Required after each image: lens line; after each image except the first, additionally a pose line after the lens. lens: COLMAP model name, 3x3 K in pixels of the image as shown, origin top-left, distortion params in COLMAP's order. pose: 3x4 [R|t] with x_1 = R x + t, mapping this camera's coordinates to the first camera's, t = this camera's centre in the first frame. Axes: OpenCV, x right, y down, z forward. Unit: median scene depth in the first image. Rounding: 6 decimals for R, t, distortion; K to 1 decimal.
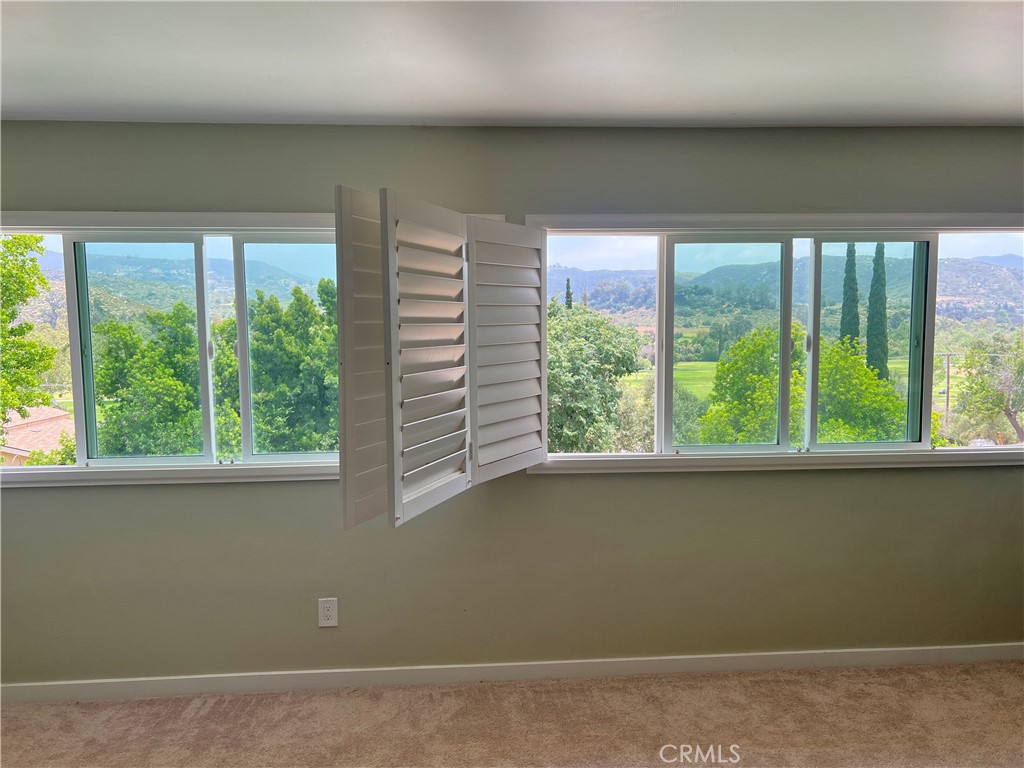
lens RADIAL K [[763.1, 0, 512.0], [0, 763.1, 384.0], [0, 0, 1]] dist [0.058288, -0.003230]
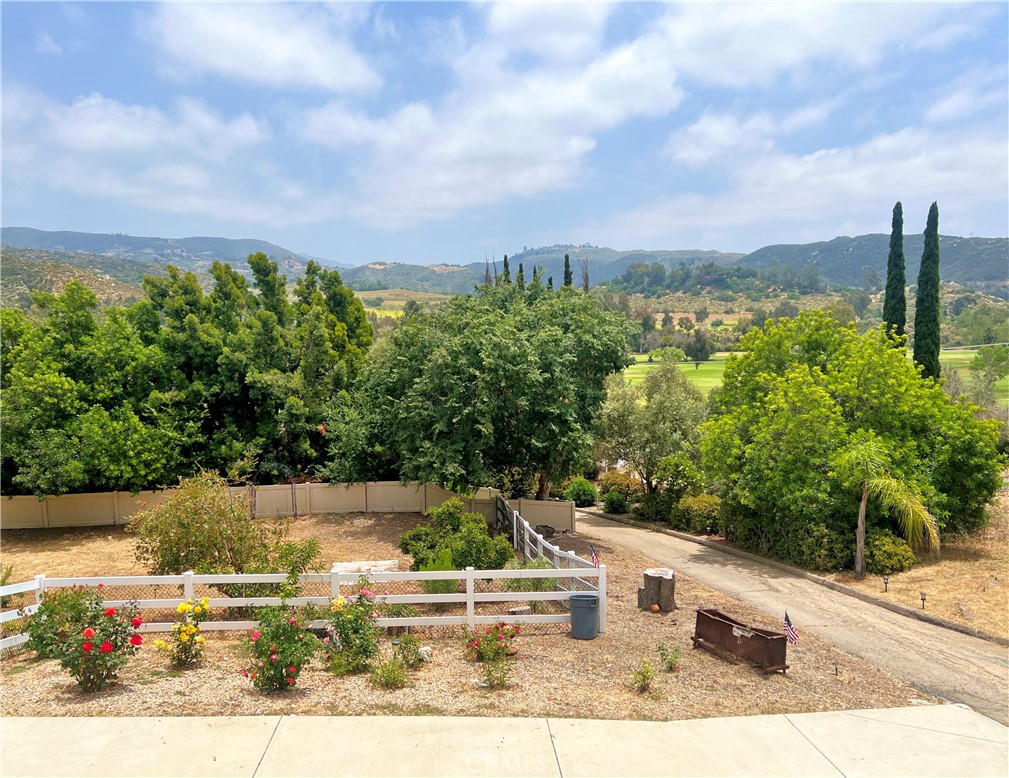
lens RADIAL K [[830.9, 0, 529.8], [0, 830.9, 407.0], [0, 0, 1]] dist [0.062136, -0.002897]
pose [[0.999964, 0.002199, -0.008141, 0.069953], [-0.001889, 0.999279, 0.037908, -0.008023], [0.008219, -0.037892, 0.999248, 0.116582]]
